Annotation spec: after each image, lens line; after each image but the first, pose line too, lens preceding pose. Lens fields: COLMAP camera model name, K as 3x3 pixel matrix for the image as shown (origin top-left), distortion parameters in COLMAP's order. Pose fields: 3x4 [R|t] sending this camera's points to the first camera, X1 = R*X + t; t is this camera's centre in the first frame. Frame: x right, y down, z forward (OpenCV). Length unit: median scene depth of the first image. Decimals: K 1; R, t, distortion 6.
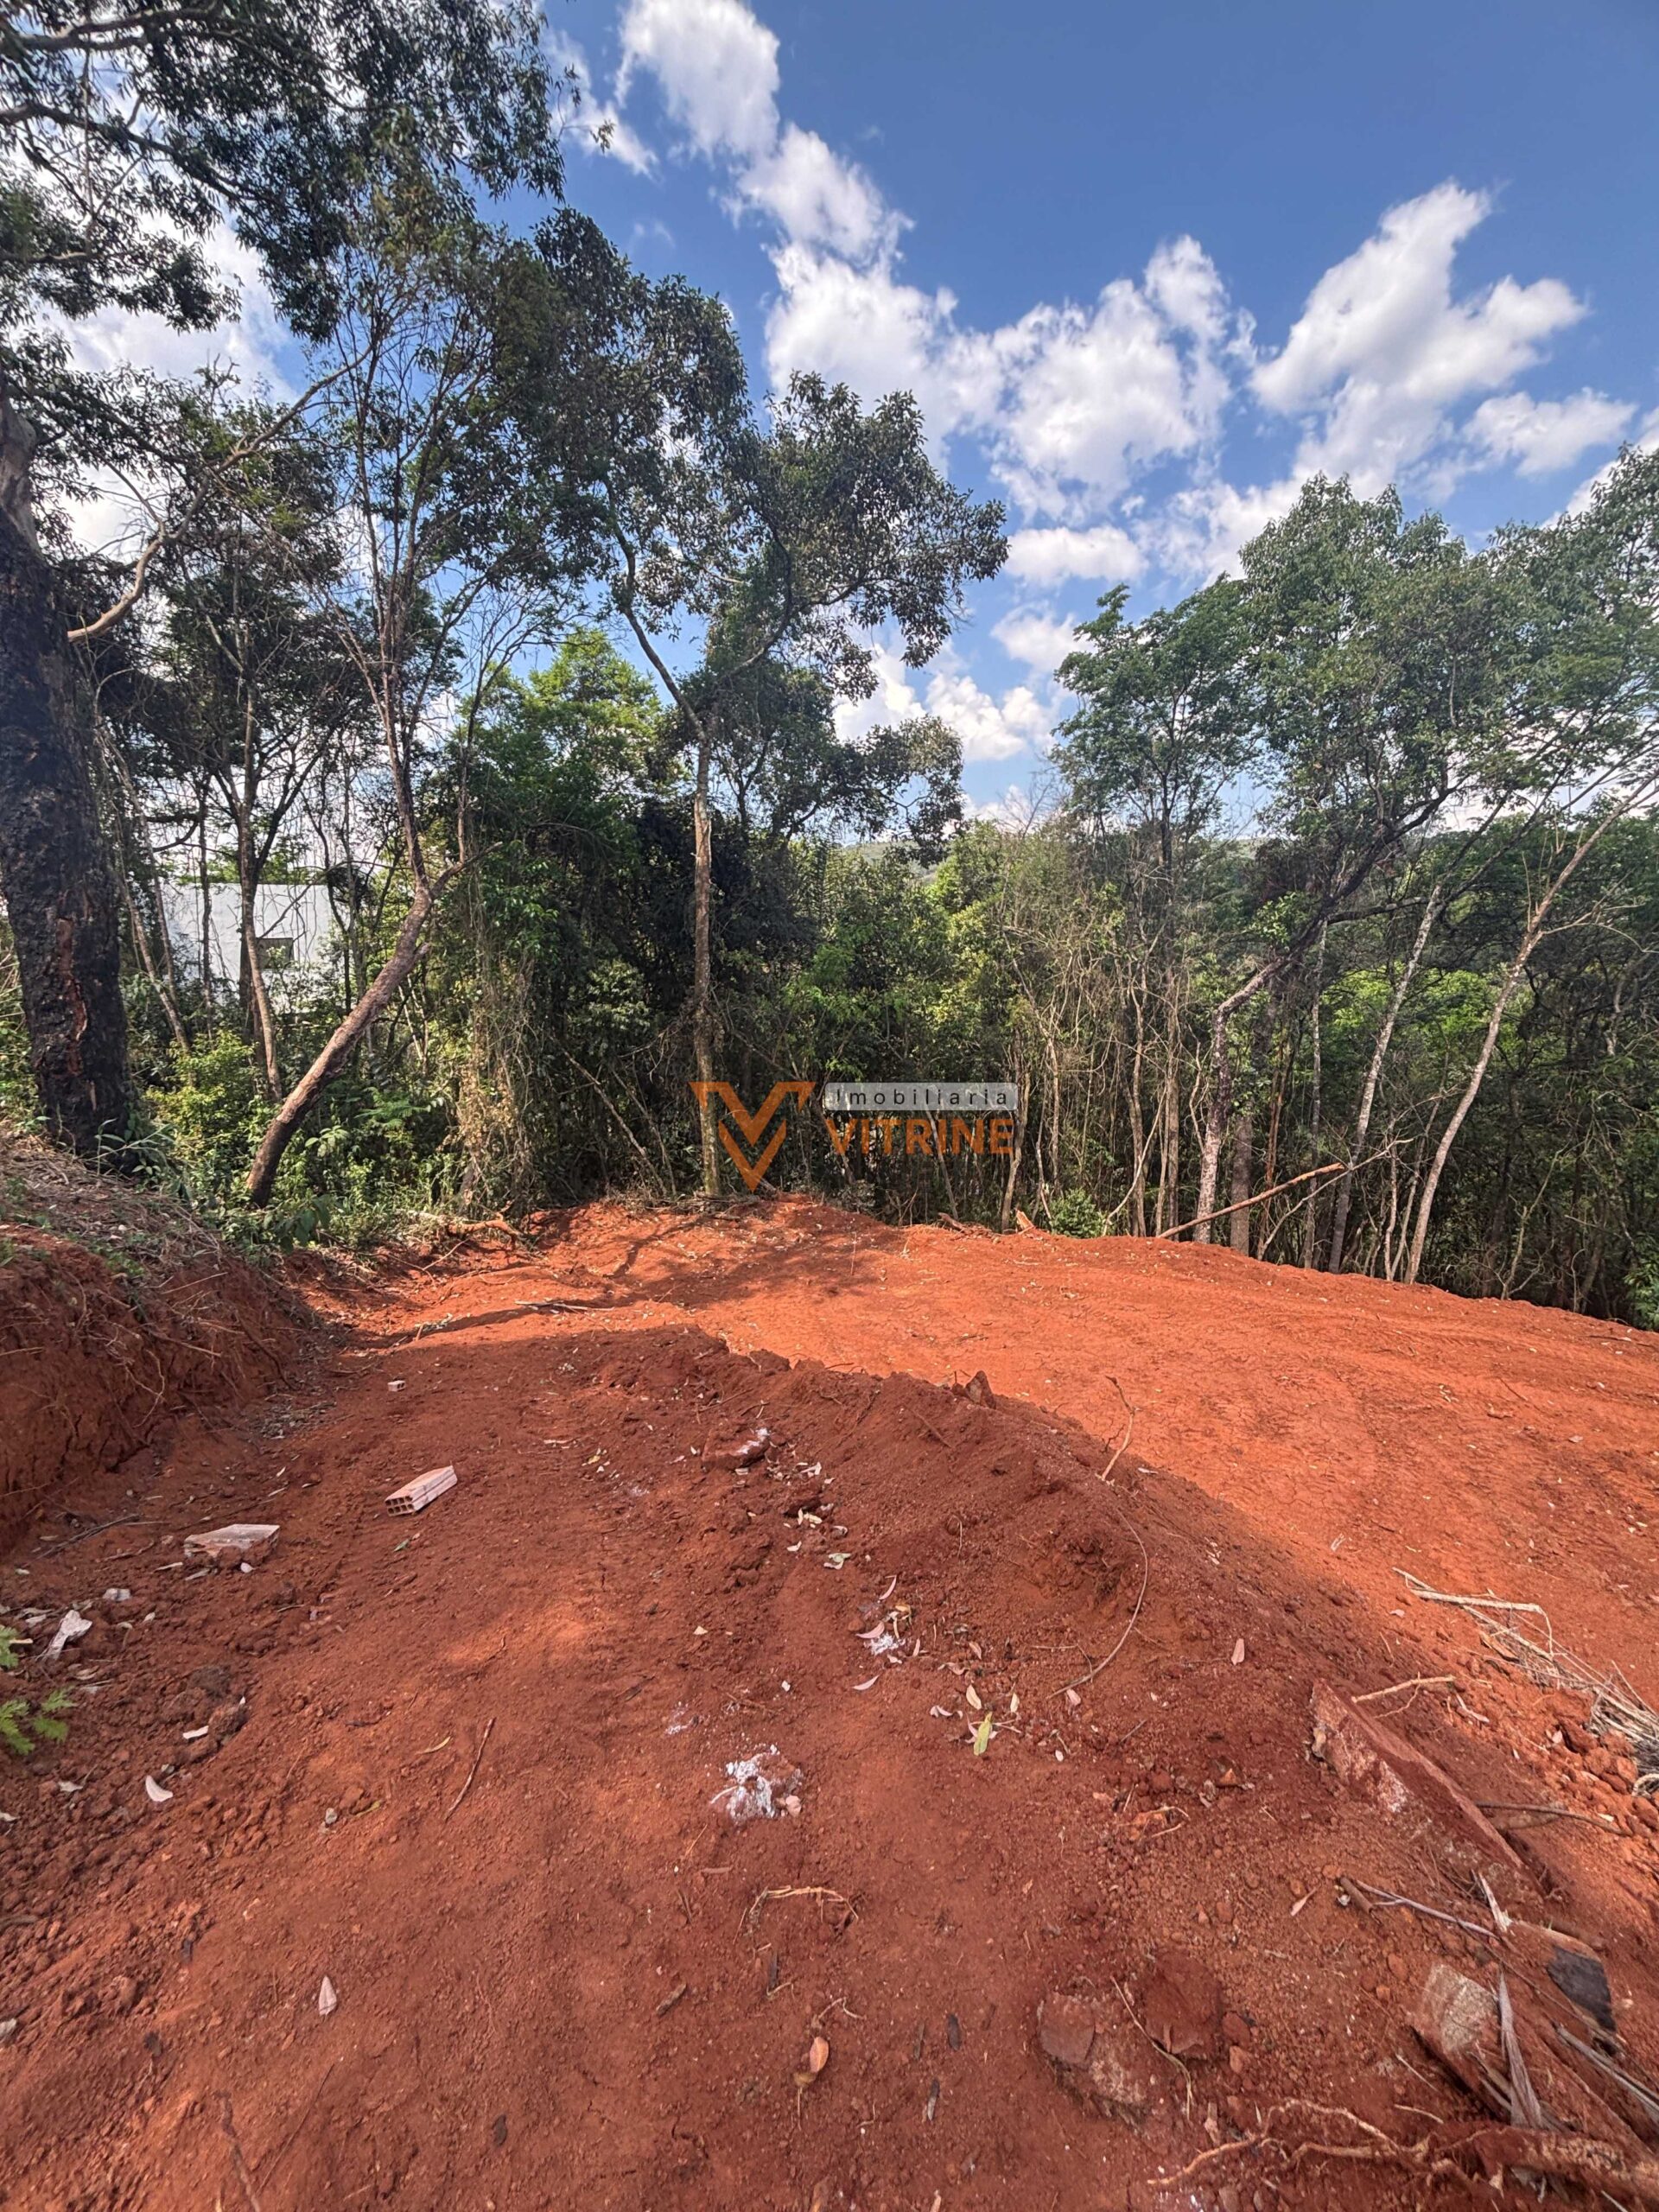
lens RADIAL K [[891.6, 0, 832.8], [0, 891.6, 1103.8], [0, 0, 1]] dist [-0.007690, 0.001413]
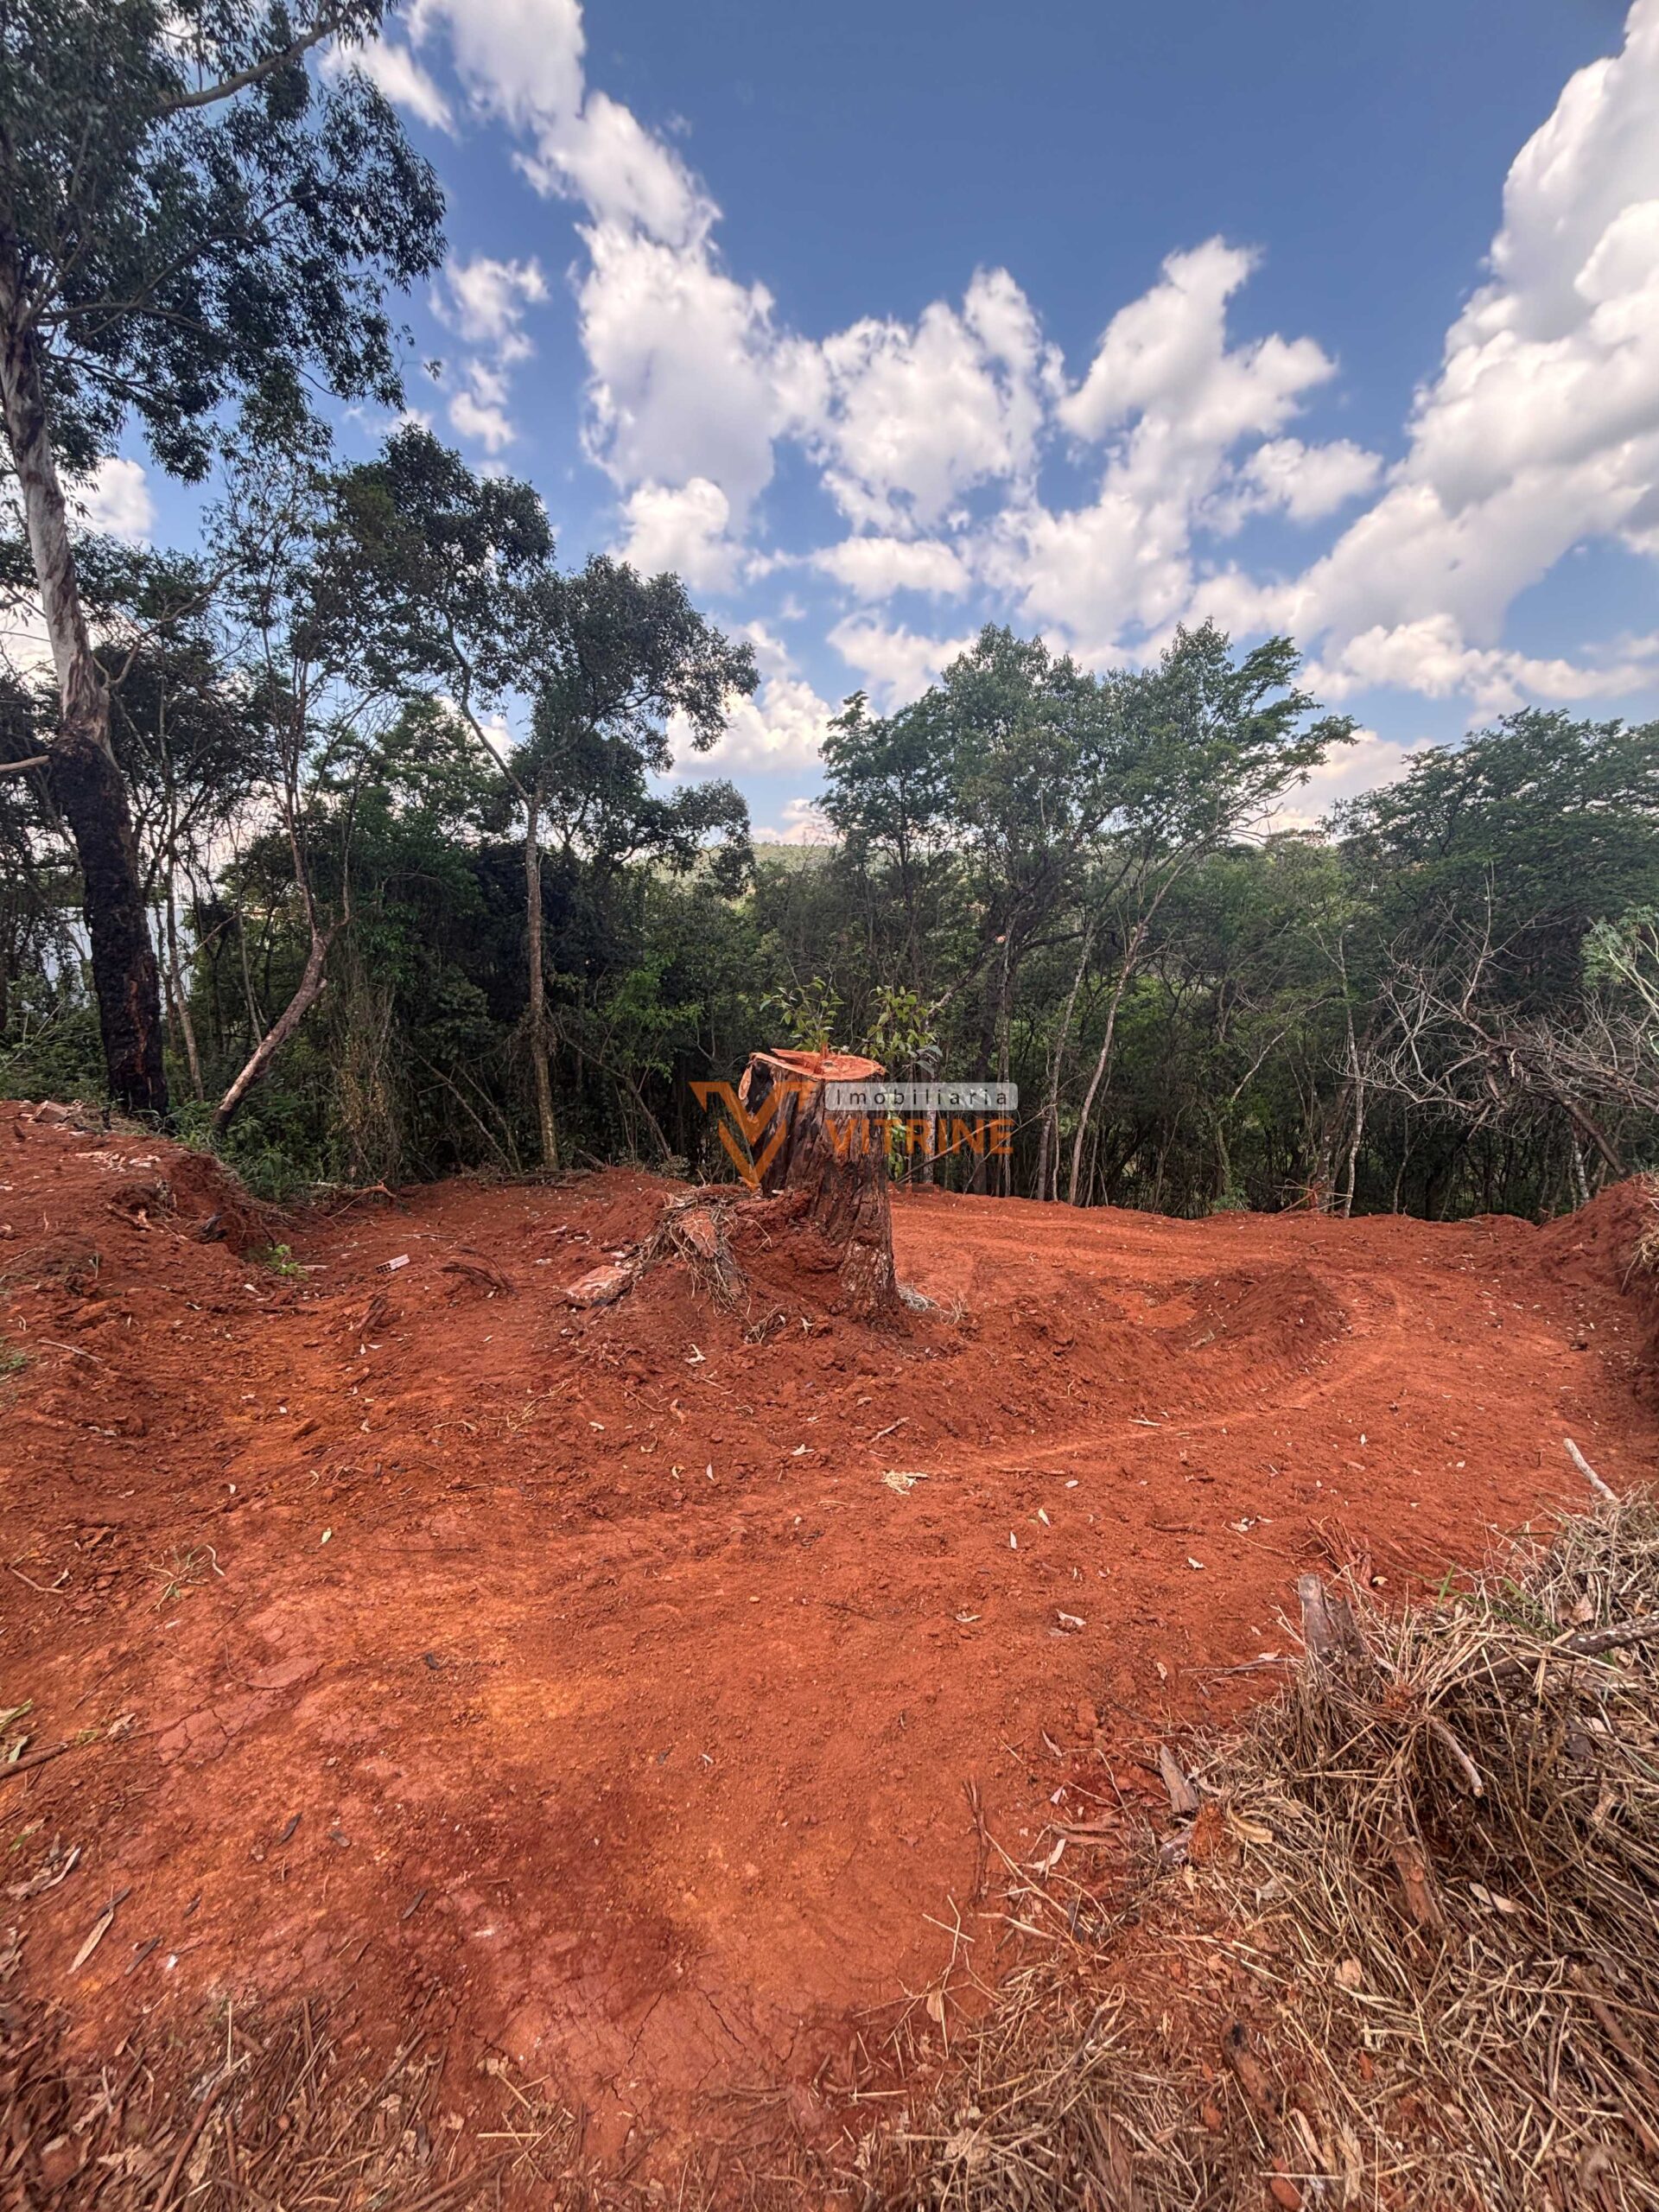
lens RADIAL K [[891.6, 0, 838.8], [0, 891.6, 1106.6], [0, 0, 1]] dist [-0.007690, 0.001413]
pose [[0.984853, -0.036245, 0.169563, 0.049487], [0.036444, 0.999334, 0.001939, 0.024562], [-0.169520, 0.004269, 0.985518, -0.286790]]
